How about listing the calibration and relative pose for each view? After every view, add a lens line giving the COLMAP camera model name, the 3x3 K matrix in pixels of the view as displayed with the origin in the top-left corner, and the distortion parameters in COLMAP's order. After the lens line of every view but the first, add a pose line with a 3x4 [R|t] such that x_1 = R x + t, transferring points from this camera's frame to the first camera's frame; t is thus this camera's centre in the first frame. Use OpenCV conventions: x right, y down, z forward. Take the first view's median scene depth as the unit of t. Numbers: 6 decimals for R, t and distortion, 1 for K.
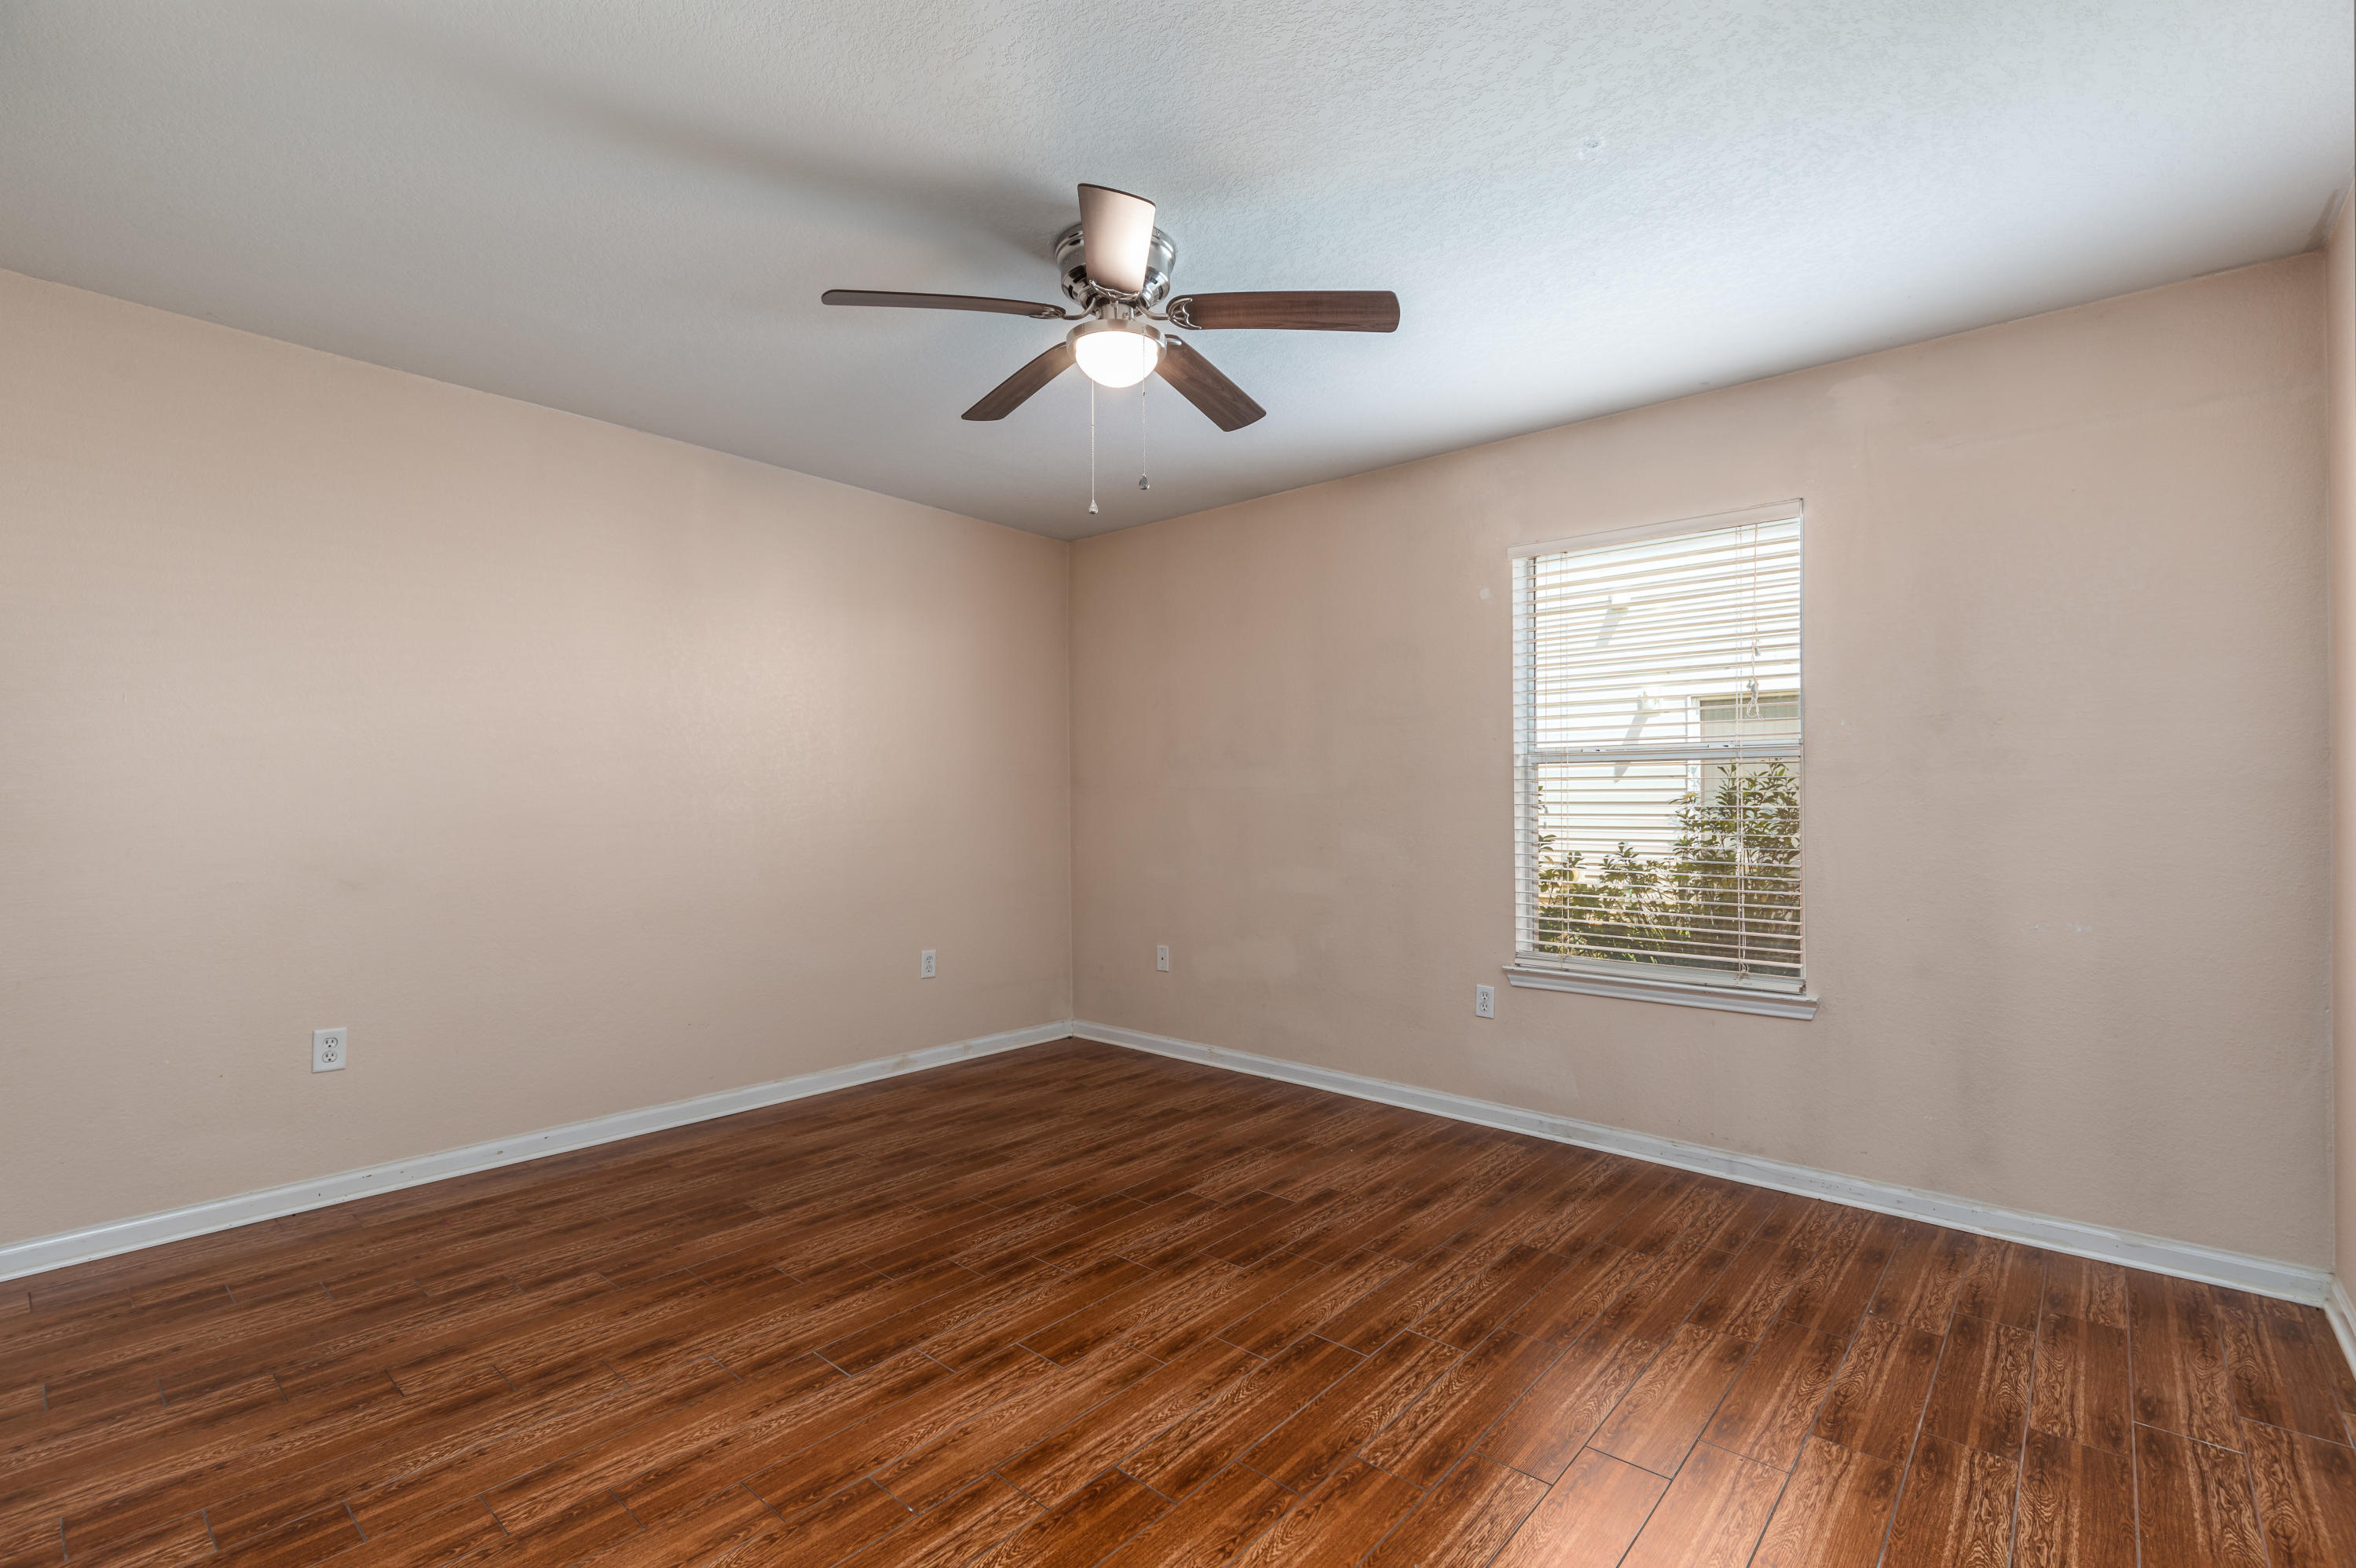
lens RADIAL K [[1069.1, 0, 1183.2], [0, 1069.1, 778.3], [0, 0, 1]] dist [-0.004812, -0.000208]
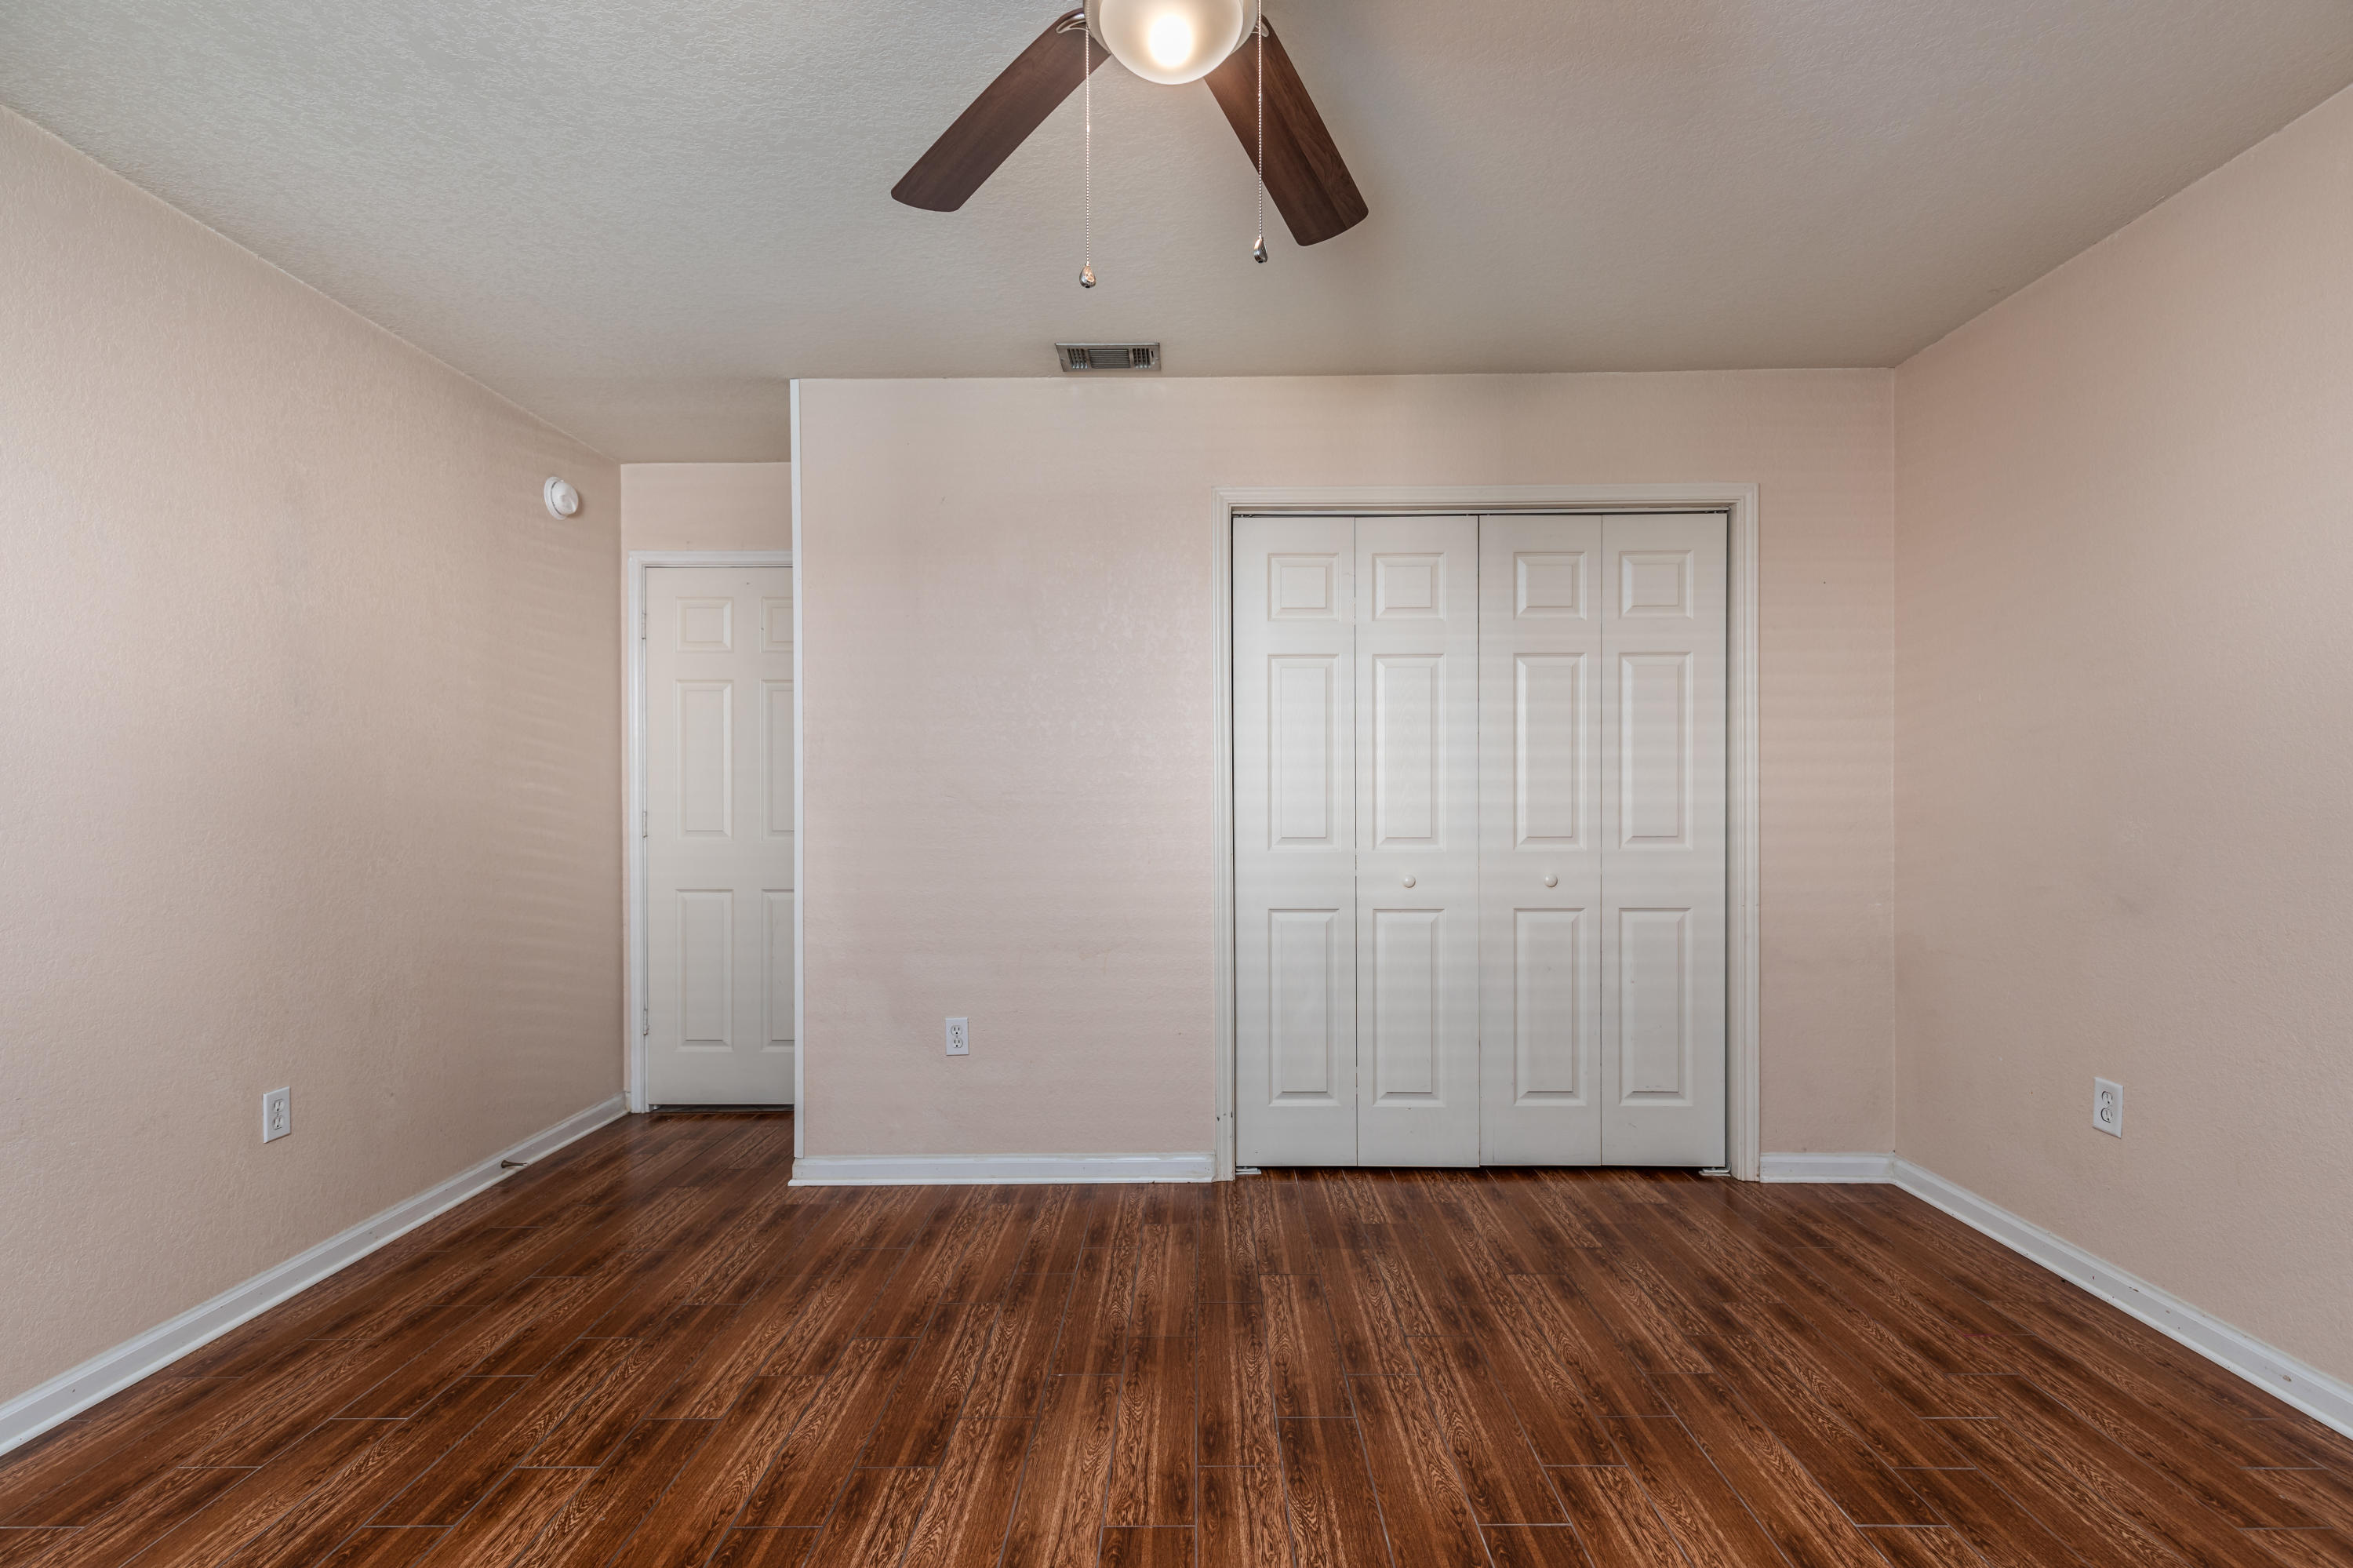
lens RADIAL K [[1067.9, 0, 1178.3], [0, 1067.9, 802.2], [0, 0, 1]] dist [-0.004812, -0.000208]
pose [[-0.764950, 0.006594, -0.644056, 0.348987], [0.016271, 0.999826, -0.009089, 0.033553], [0.643884, -0.017432, -0.764924, 1.670541]]
